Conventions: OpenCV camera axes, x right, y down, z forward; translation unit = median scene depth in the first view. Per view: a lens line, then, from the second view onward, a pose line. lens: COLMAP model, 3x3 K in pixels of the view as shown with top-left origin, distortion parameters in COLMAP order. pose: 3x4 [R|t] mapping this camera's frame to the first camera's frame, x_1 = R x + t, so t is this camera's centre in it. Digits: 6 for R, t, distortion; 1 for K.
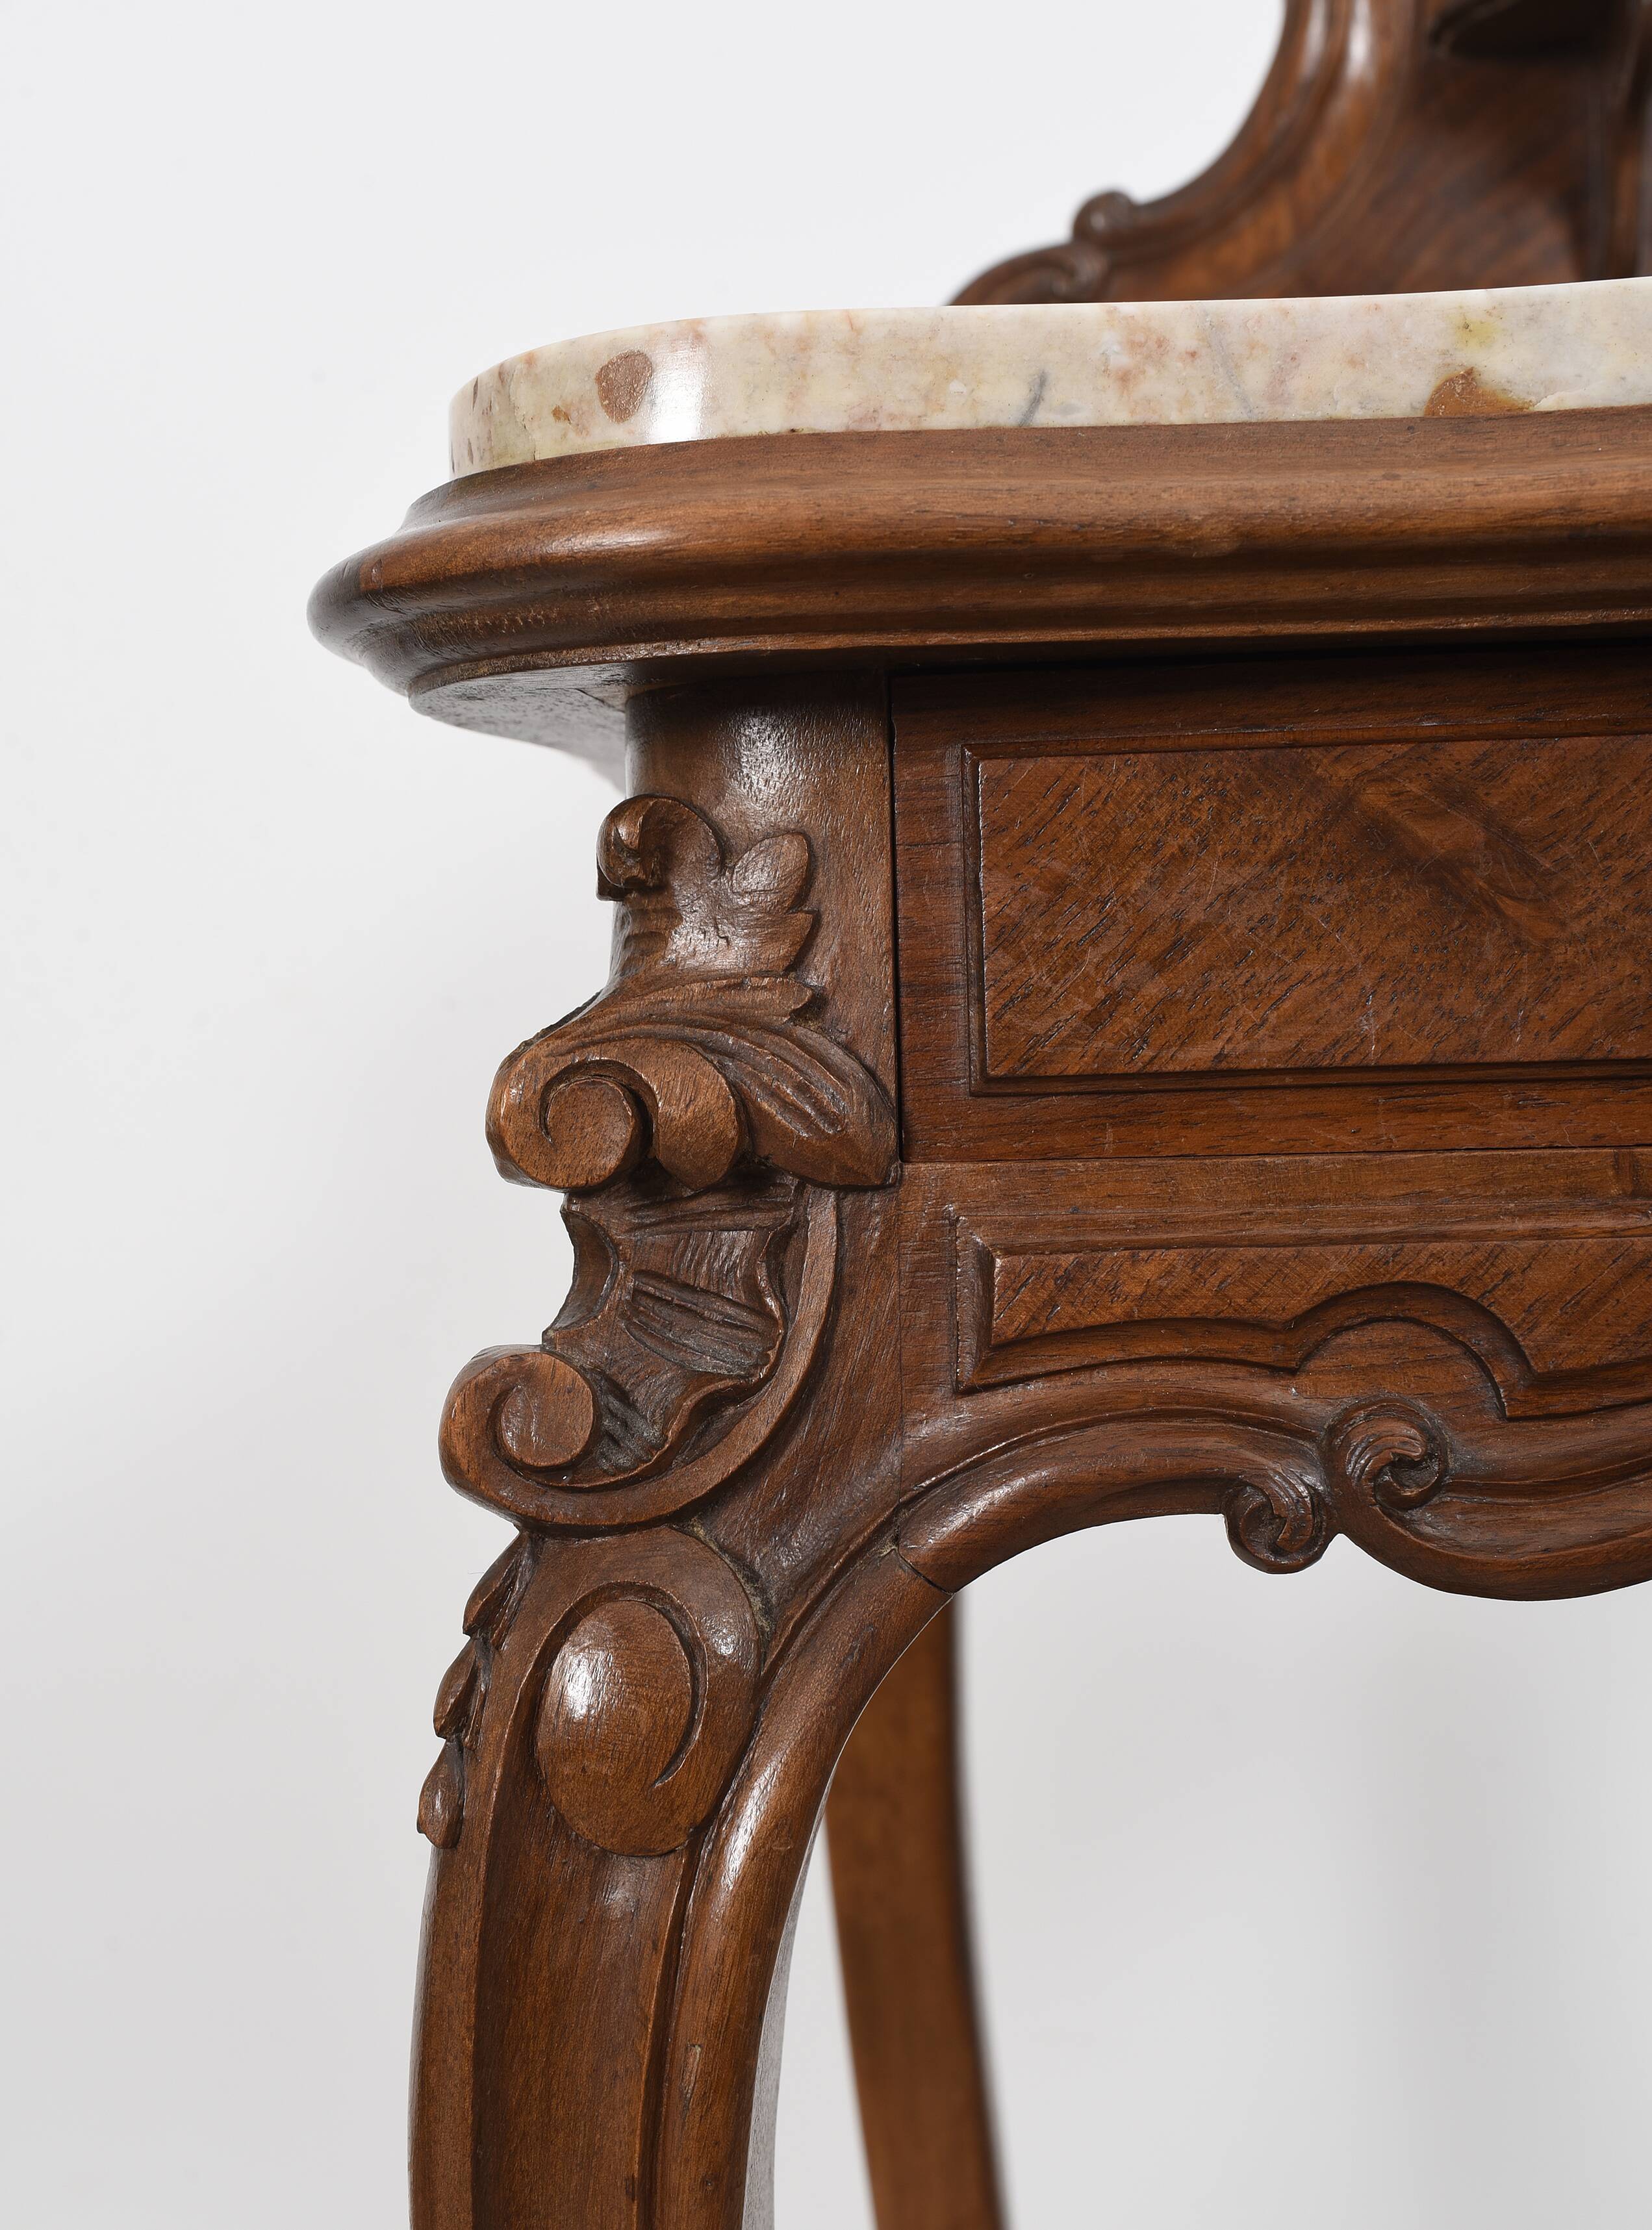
lens RADIAL K [[2522.3, 0, 824.0], [0, 2522.3, 1199.7], [0, 0, 1]] dist [-0.091230, 0.001439]
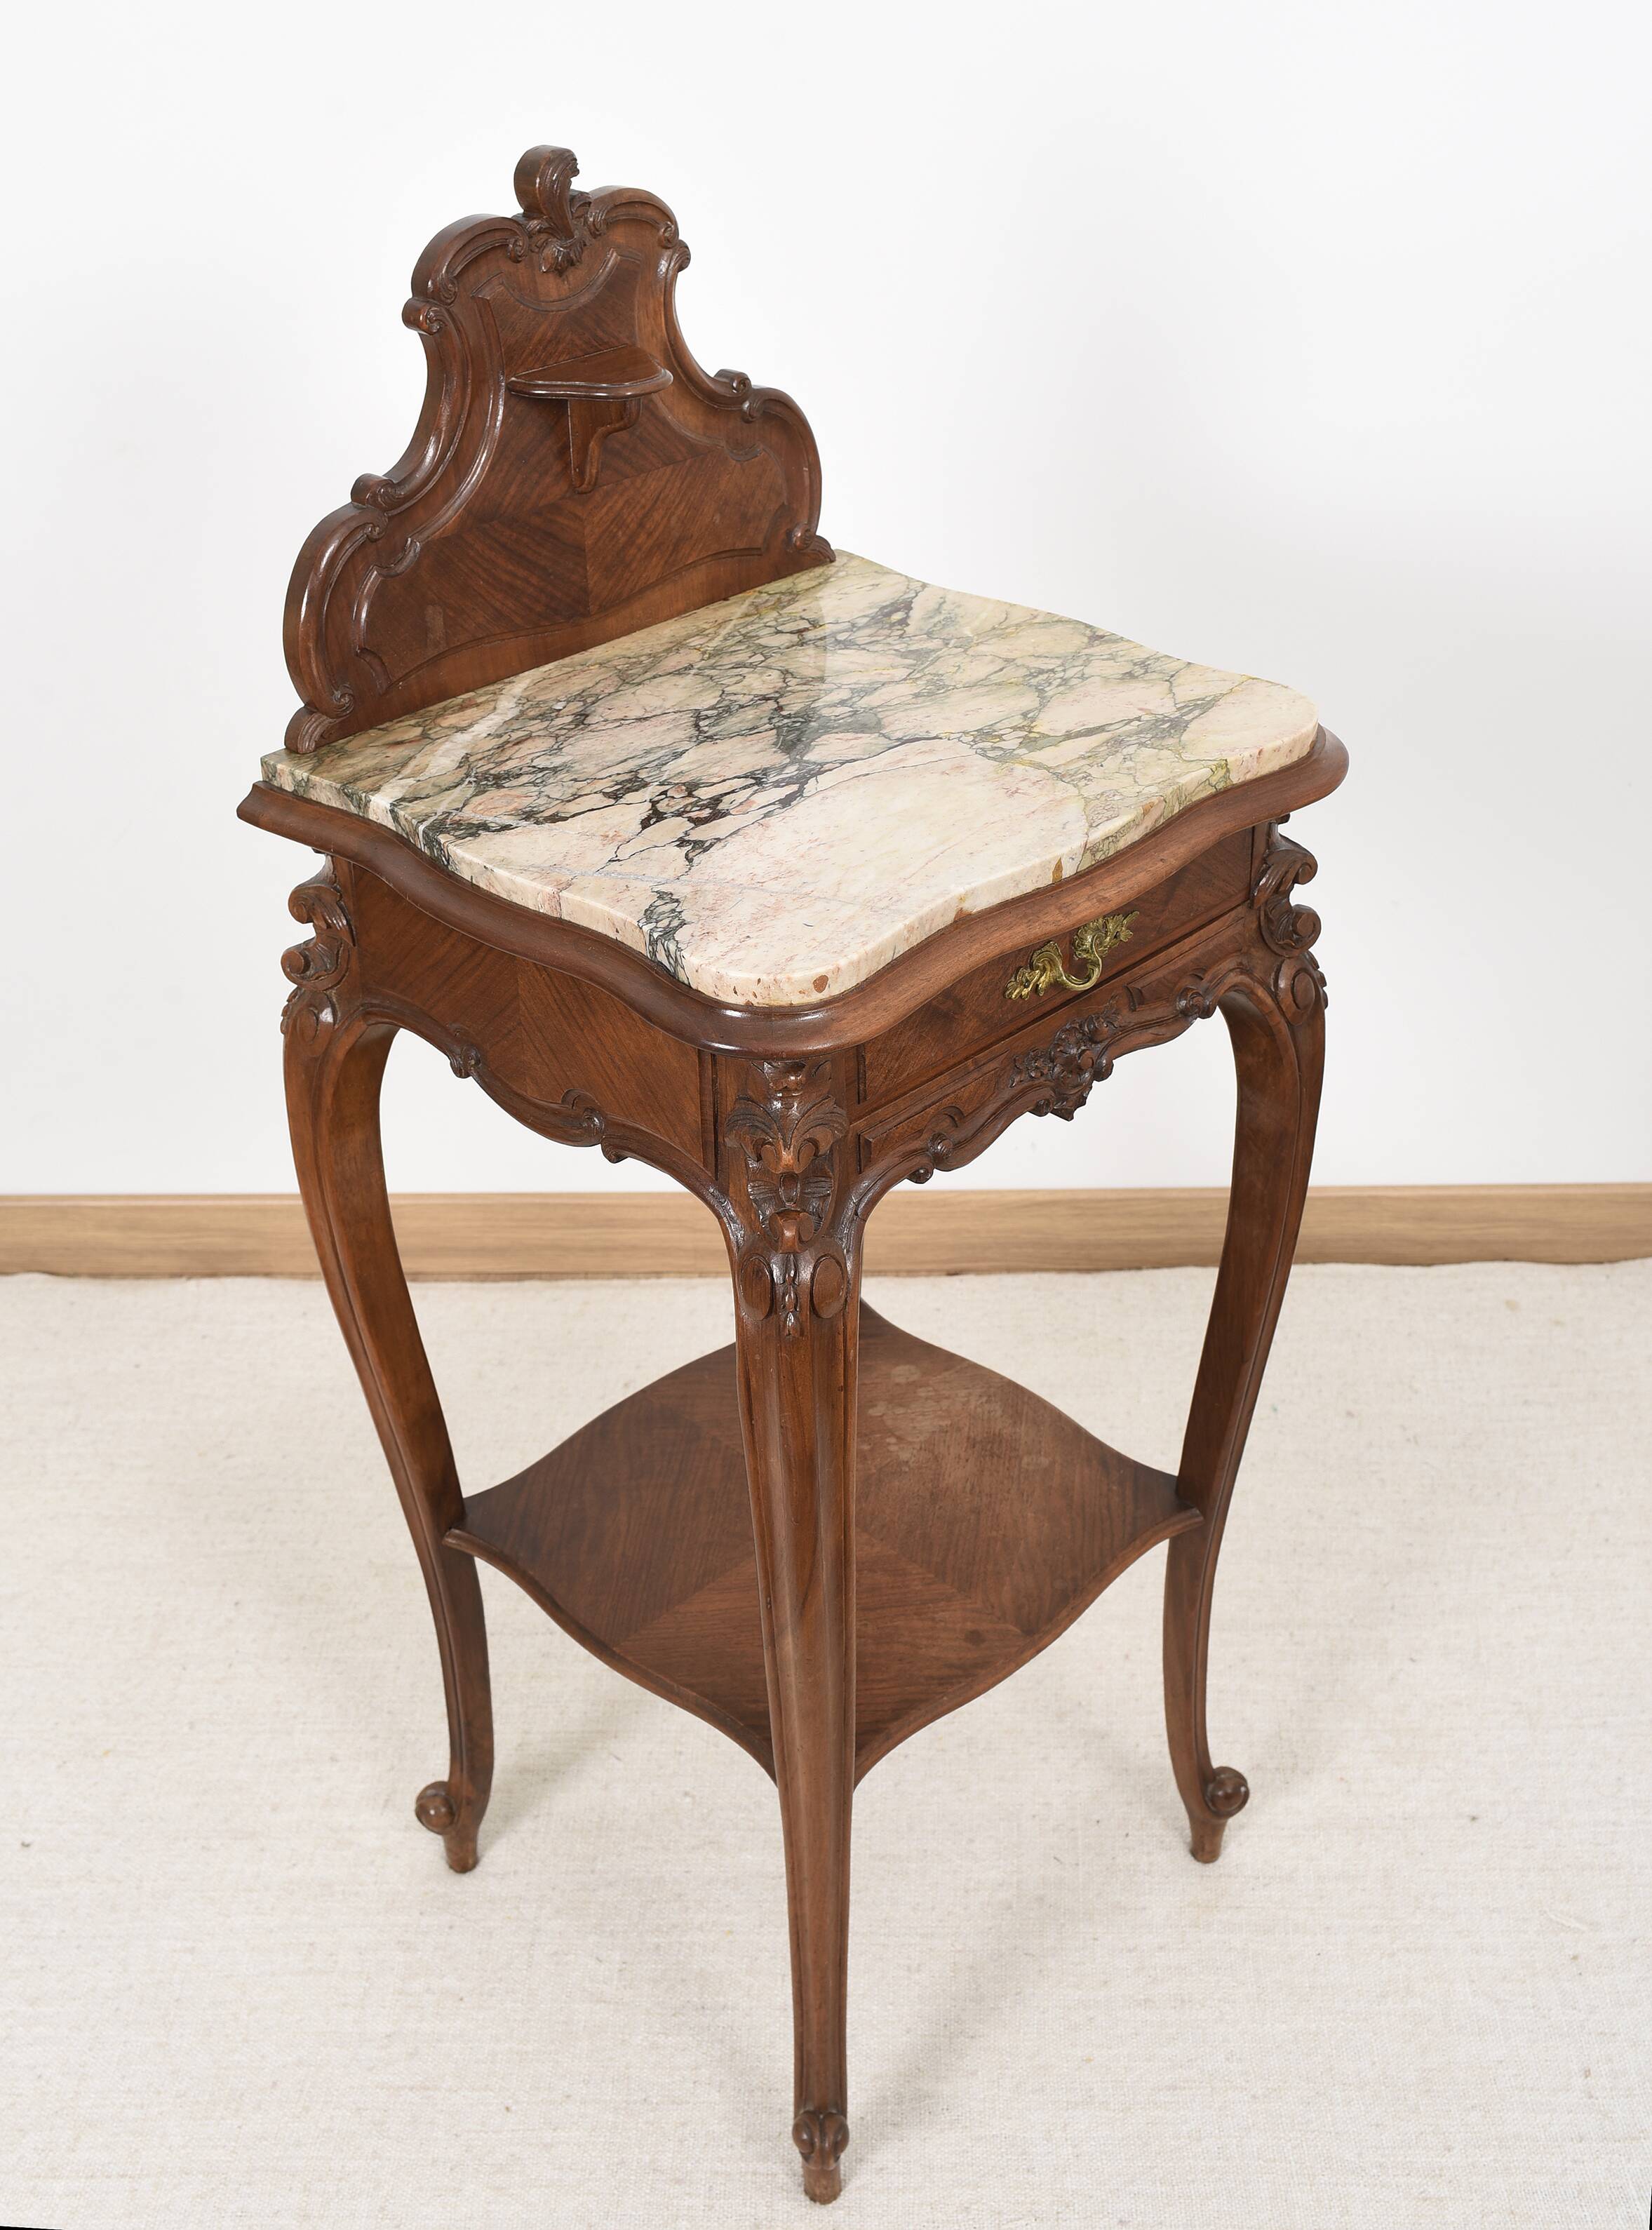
lens RADIAL K [[2625.8, 0, 830.5], [0, 2625.8, 1018.6], [0, 0, 1]] dist [-0.102098, 0.062857]
pose [[0.608665, -0.377945, 0.697628, -2.728377], [0.061033, 0.898956, 0.433766, -1.910609], [-0.791076, -0.221440, 0.570231, -1.216512]]
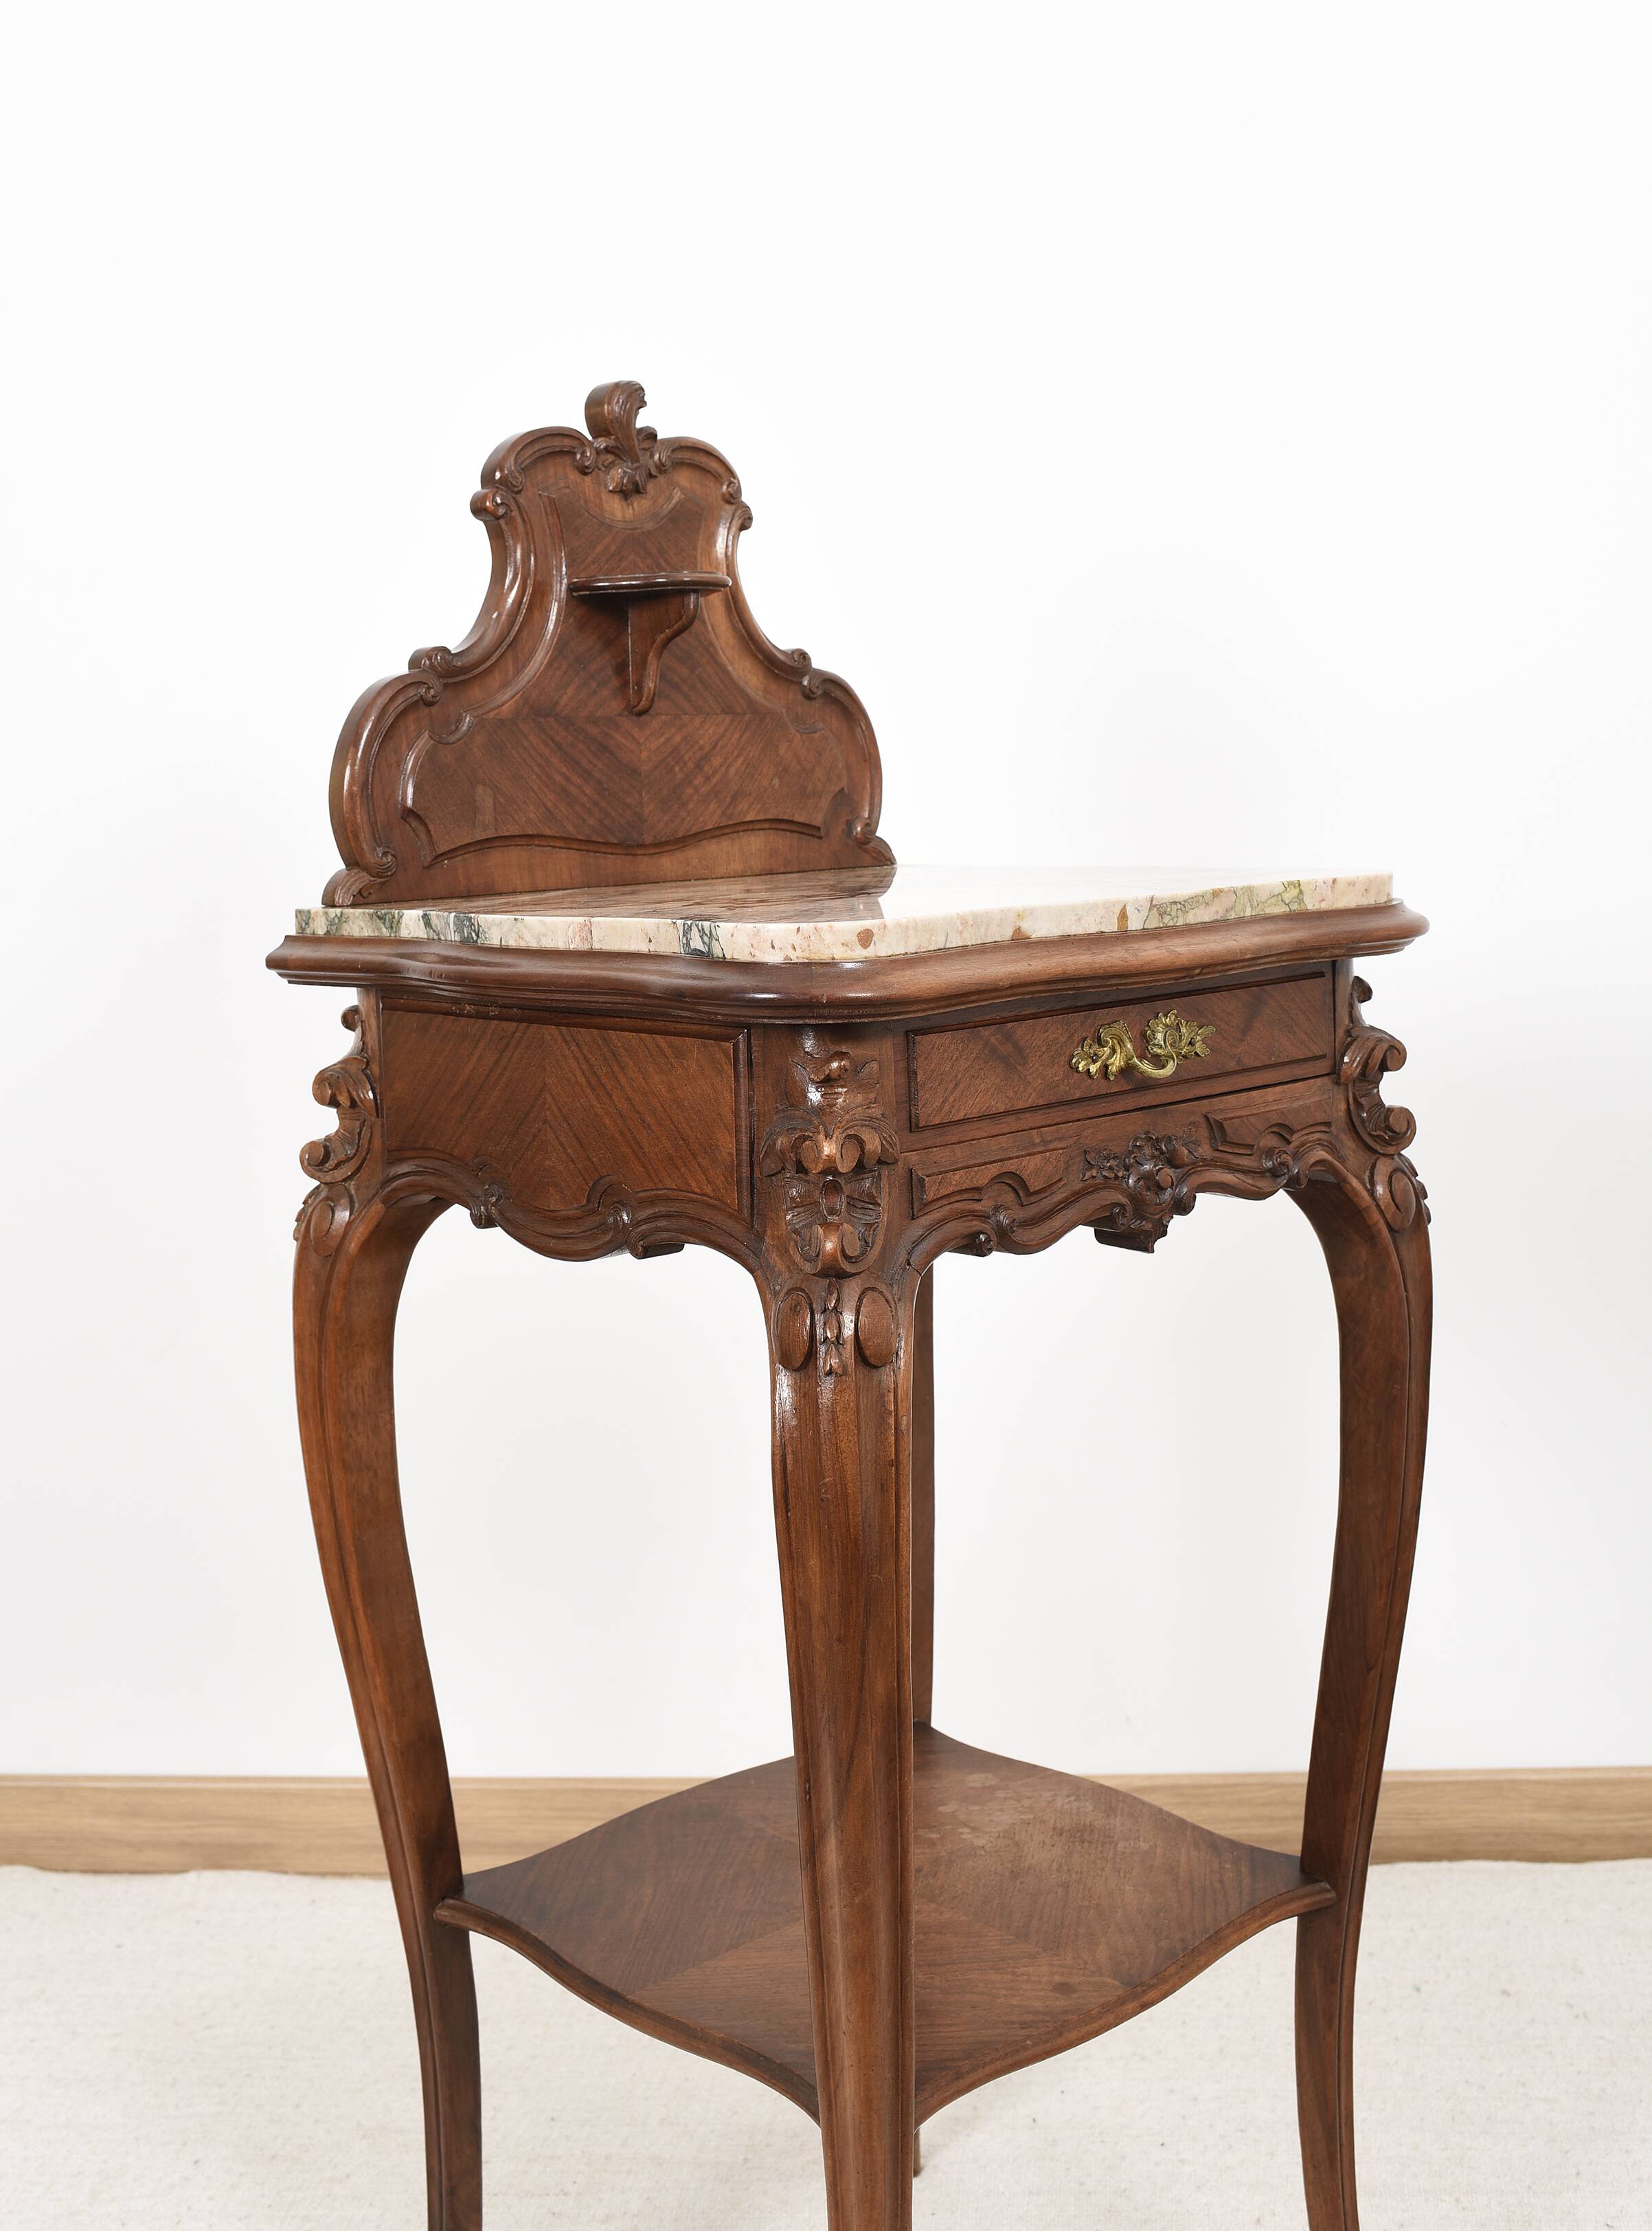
lens RADIAL K [[2567.5, 0, 828.7], [0, 2567.5, 979.1], [0, 0, 1]] dist [-0.101675, 0.100622]
pose [[0.637240, -0.057937, 0.768485, -2.732700], [0.067768, 0.997520, 0.019009, -0.329023], [-0.767680, 0.039965, 0.639586, -1.177540]]
